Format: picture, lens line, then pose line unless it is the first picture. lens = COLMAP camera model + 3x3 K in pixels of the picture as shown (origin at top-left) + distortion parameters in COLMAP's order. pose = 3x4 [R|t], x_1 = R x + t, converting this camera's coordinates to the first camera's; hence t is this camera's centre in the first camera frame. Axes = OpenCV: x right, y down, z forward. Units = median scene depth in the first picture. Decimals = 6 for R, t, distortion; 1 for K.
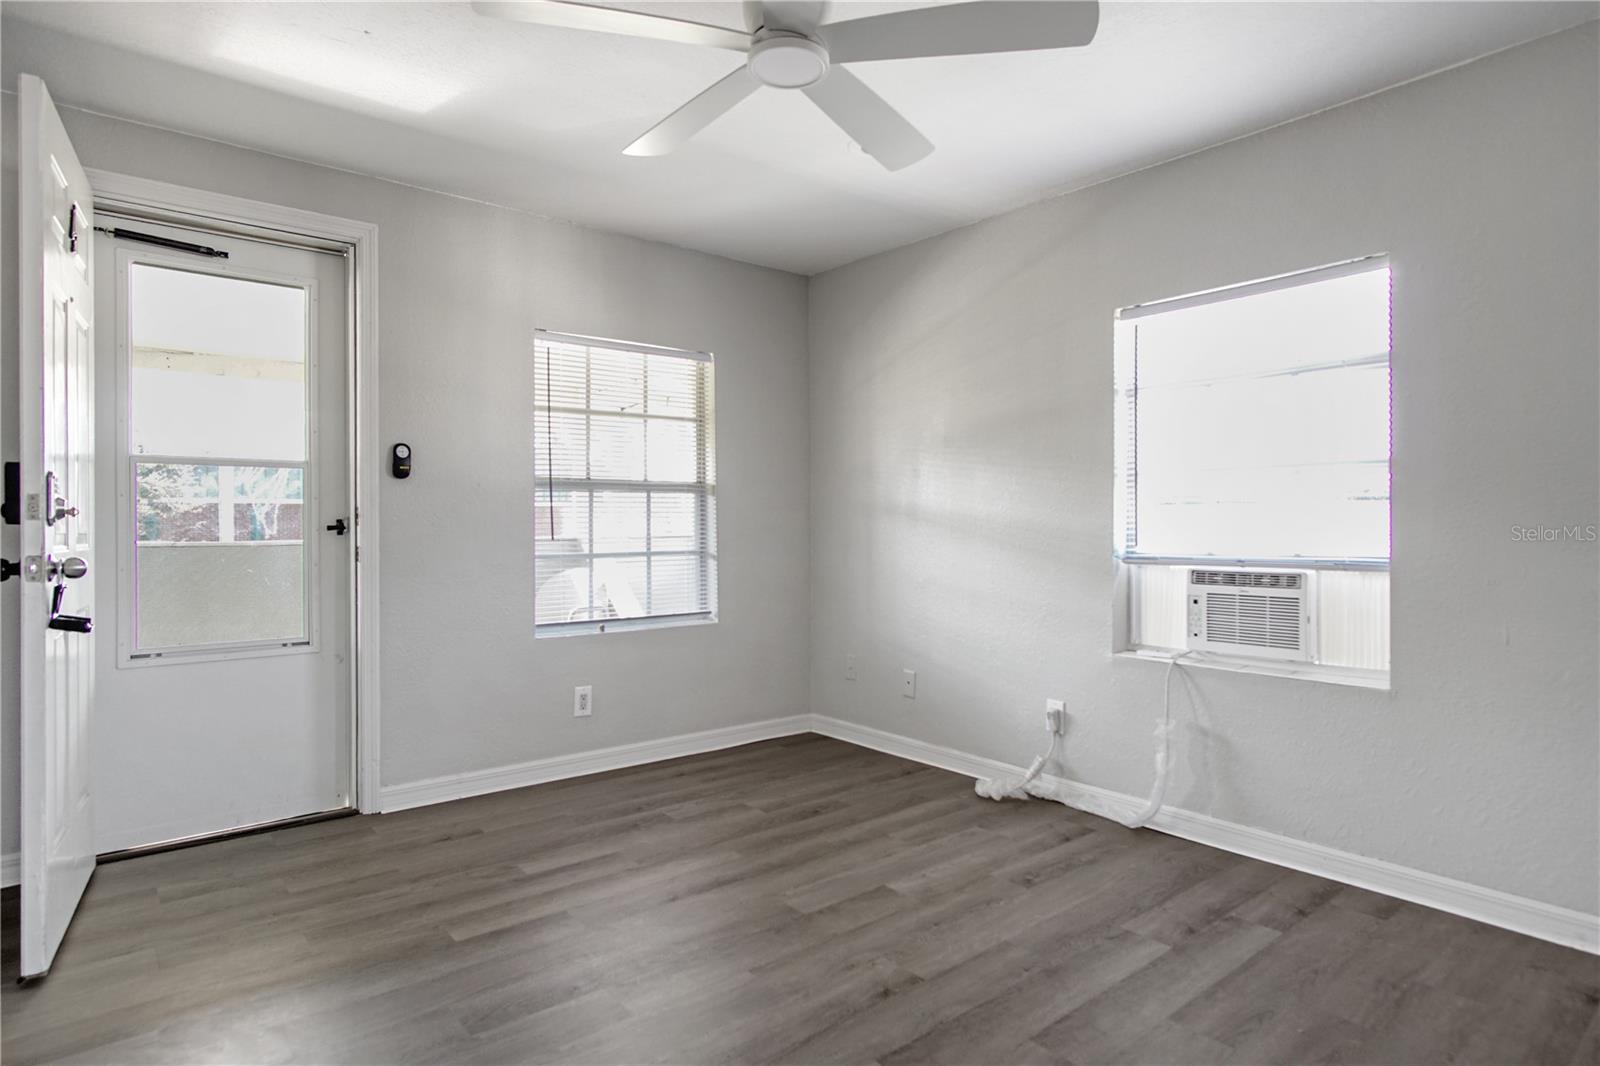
lens RADIAL K [[873.2, 0, 796.9], [0, 873.2, 521.2], [0, 0, 1]] dist [-0.010565, 0.005115]
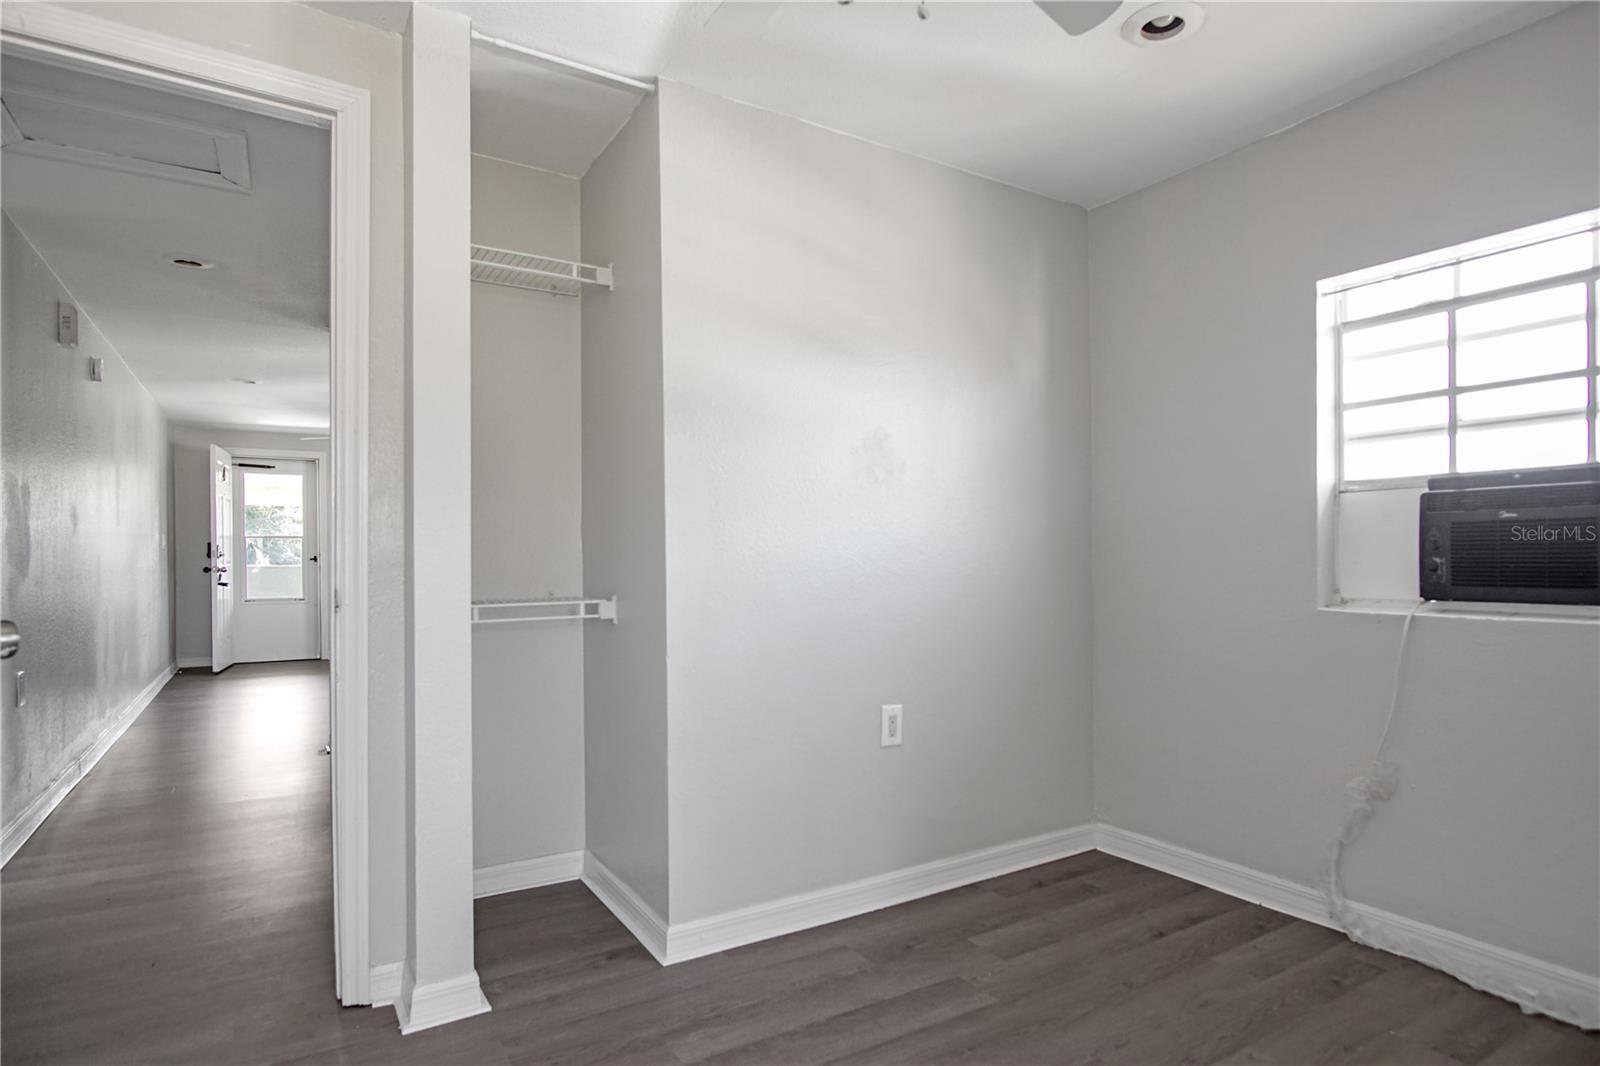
lens RADIAL K [[873.2, 0, 820.7], [0, 873.2, 559.2], [0, 0, 1]] dist [-0.010565, 0.005115]
pose [[0.992226, 0.000935, -0.124446, 1.712693], [0.000468, 0.999937, 0.011245, -0.026506], [0.124449, -0.011216, 0.992163, -1.880324]]
